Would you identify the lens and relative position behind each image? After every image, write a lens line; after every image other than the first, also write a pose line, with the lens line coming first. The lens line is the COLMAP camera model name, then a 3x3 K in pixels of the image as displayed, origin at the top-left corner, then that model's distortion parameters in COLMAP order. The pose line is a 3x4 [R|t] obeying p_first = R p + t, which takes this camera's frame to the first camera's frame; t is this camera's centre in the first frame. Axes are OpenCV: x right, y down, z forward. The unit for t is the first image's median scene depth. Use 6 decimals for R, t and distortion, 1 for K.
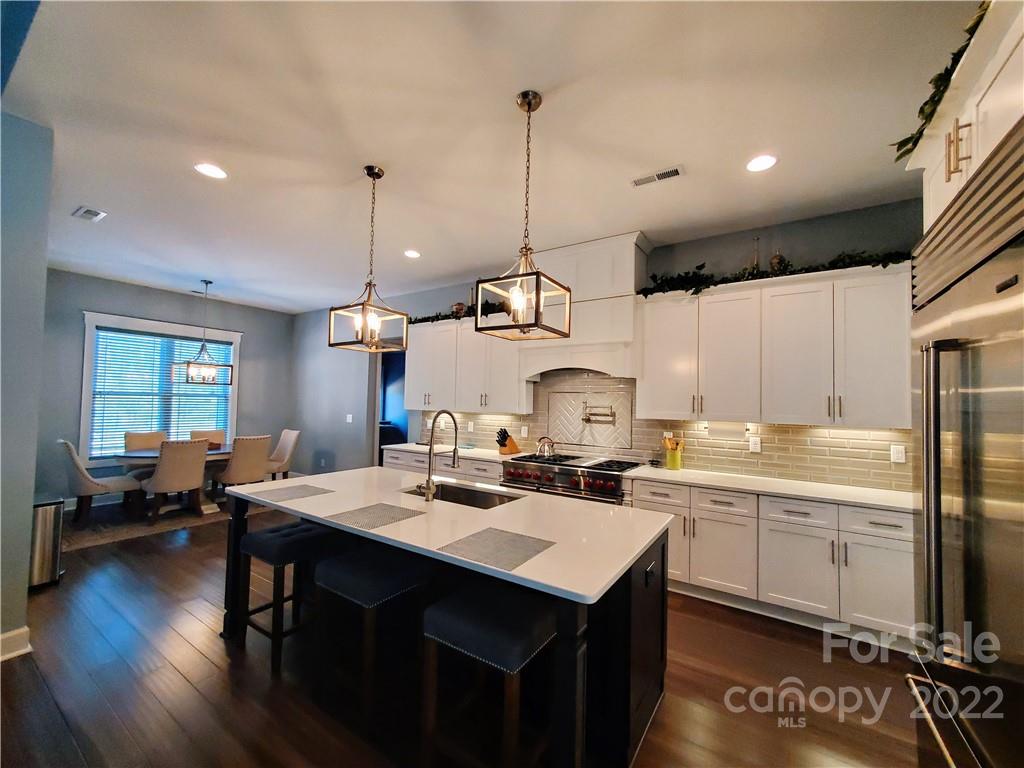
lens RADIAL K [[405.8, 0, 523.0], [0, 405.8, 389.4], [0, 0, 1]] dist [0.011904, 0.000129]
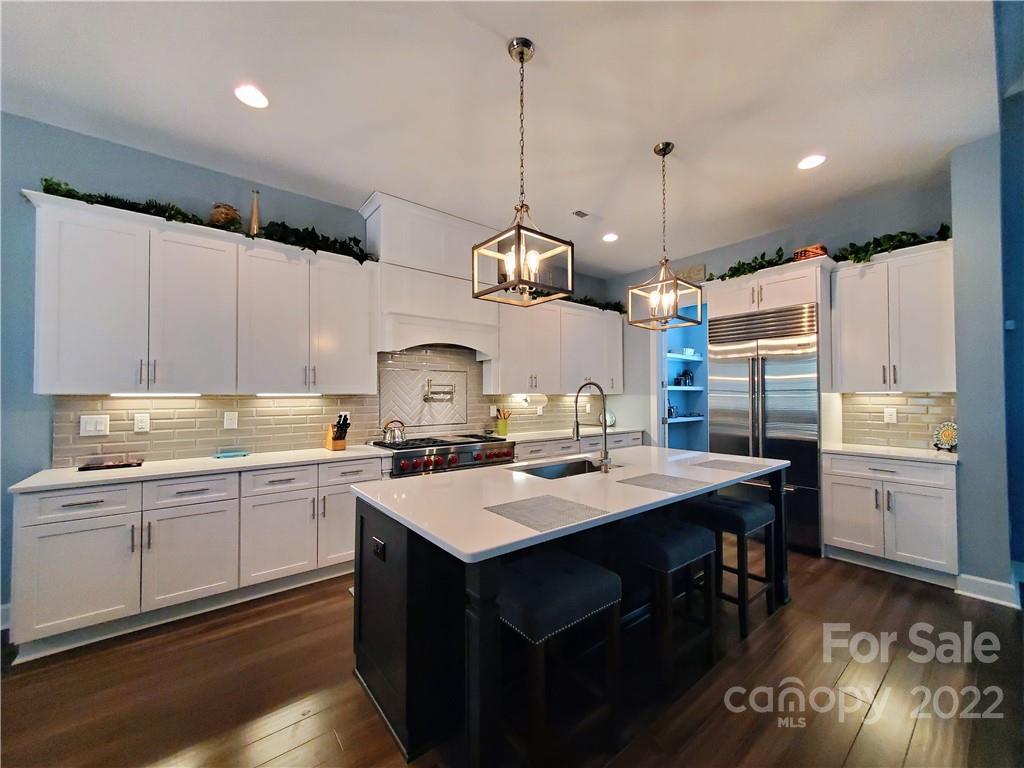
lens RADIAL K [[398.8, 0, 511.4], [0, 398.8, 393.3], [0, 0, 1]] dist [0.001066, 0.000096]
pose [[0.317948, -0.031352, 0.947589, -0.597374], [-0.035357, 0.998366, 0.044896, 0.011194], [-0.947448, -0.047779, 0.316320, 0.453772]]
